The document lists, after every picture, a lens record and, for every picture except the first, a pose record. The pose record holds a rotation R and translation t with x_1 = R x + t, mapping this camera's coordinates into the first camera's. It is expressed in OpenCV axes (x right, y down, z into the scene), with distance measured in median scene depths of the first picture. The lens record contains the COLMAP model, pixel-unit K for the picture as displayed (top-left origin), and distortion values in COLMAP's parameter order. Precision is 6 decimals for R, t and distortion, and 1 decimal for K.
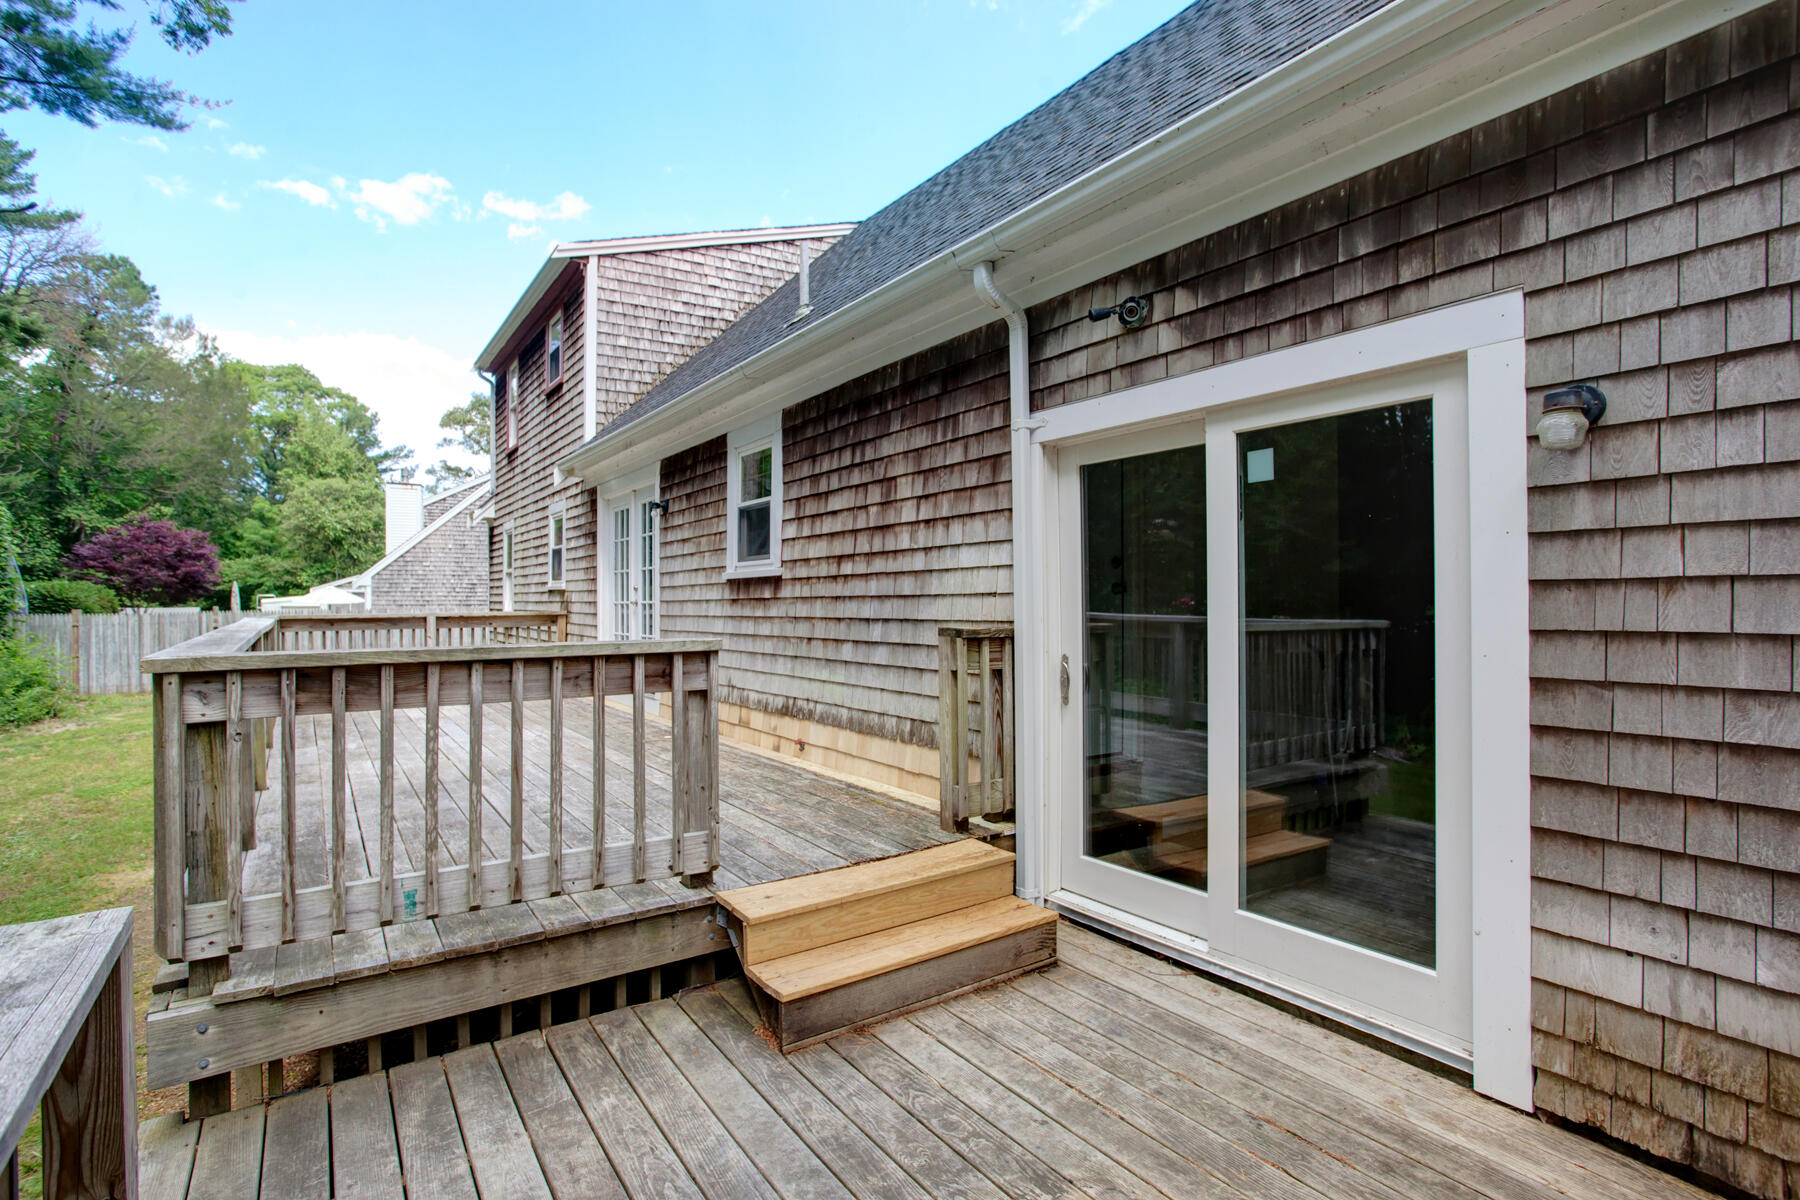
lens RADIAL K [[892.2, 0, 900.0], [0, 892.2, 600.0], [0, 0, 1]] dist [-0.056561, 0.026880]
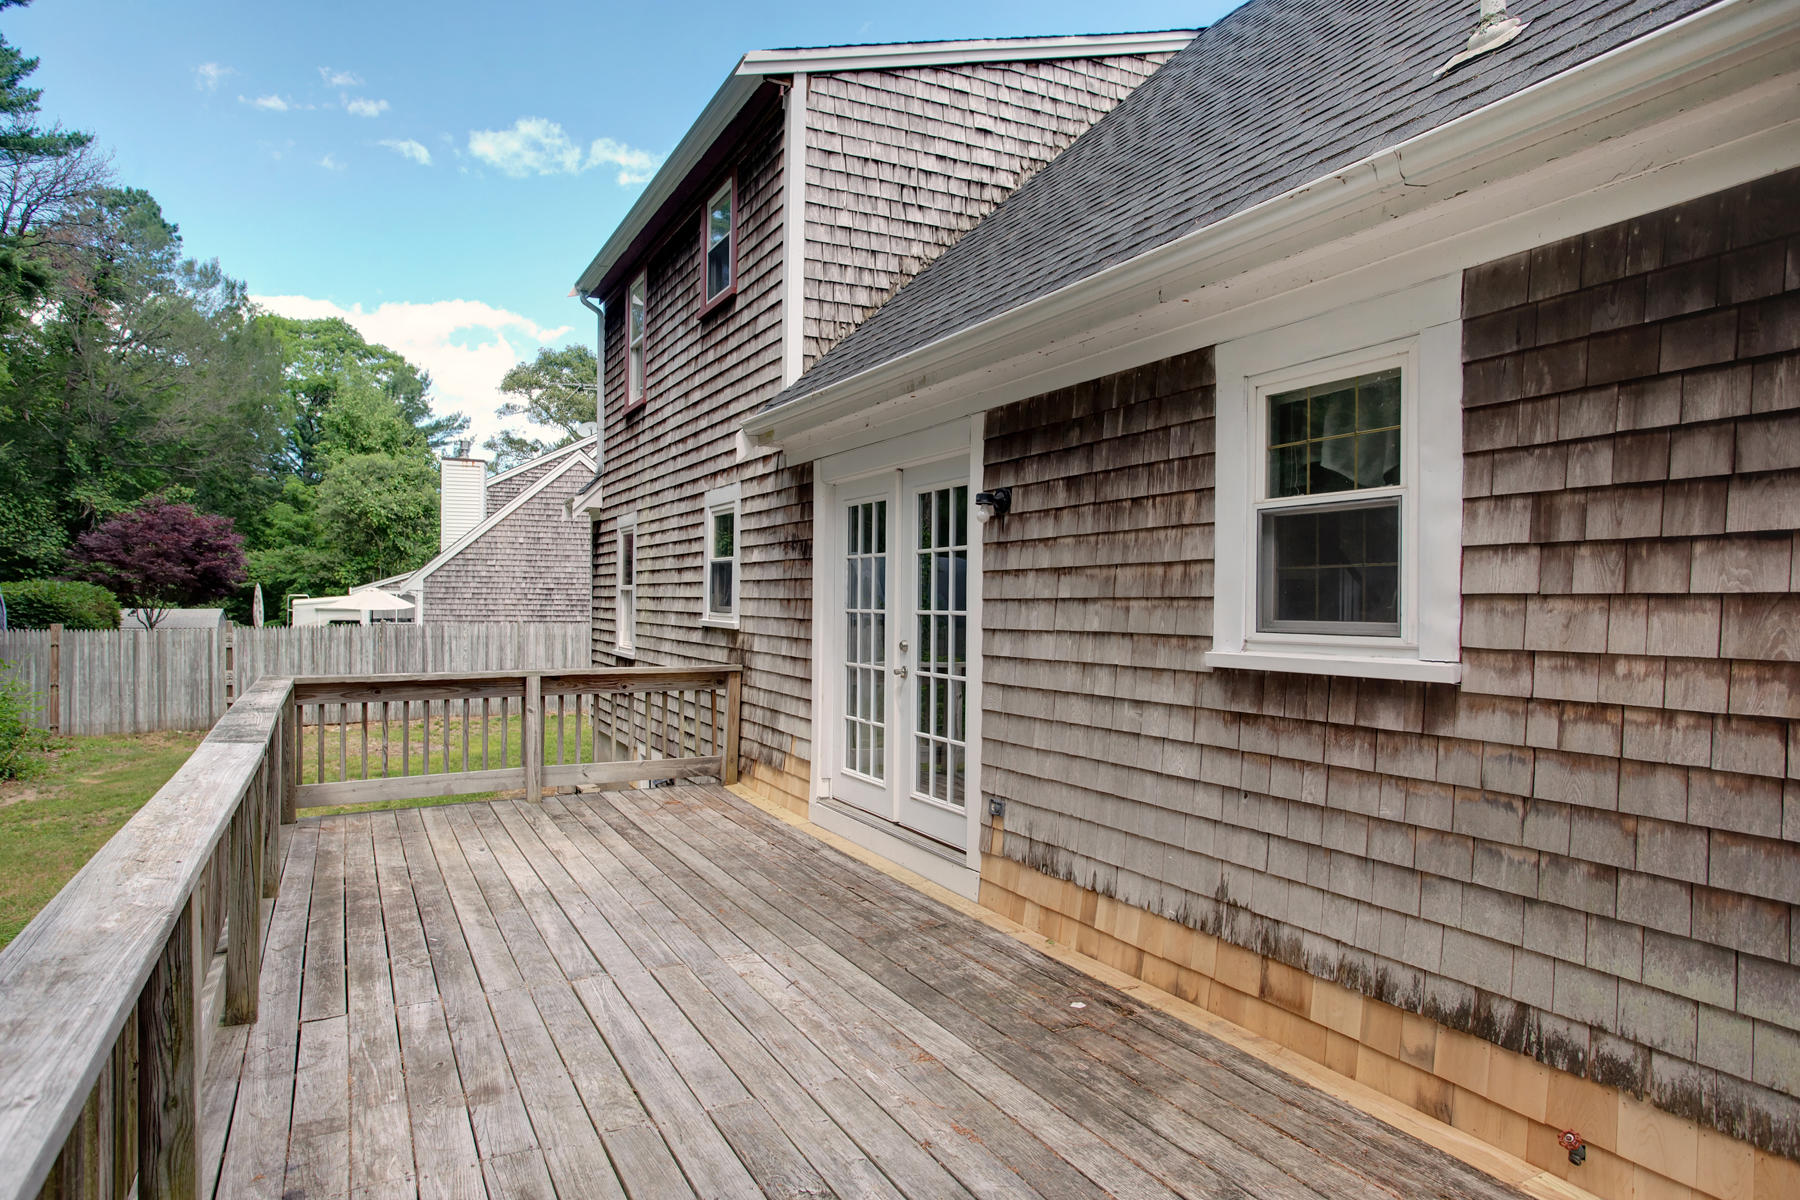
lens RADIAL K [[1071.1, 0, 900.0], [0, 1071.1, 600.0], [0, 0, 1]] dist [-0.043013, 0.042158]
pose [[0.993229, 0.011459, -0.115605, -0.130859], [-0.011357, 0.999934, 0.001542, -0.025280], [0.115615, -0.000219, 0.993294, 0.198288]]
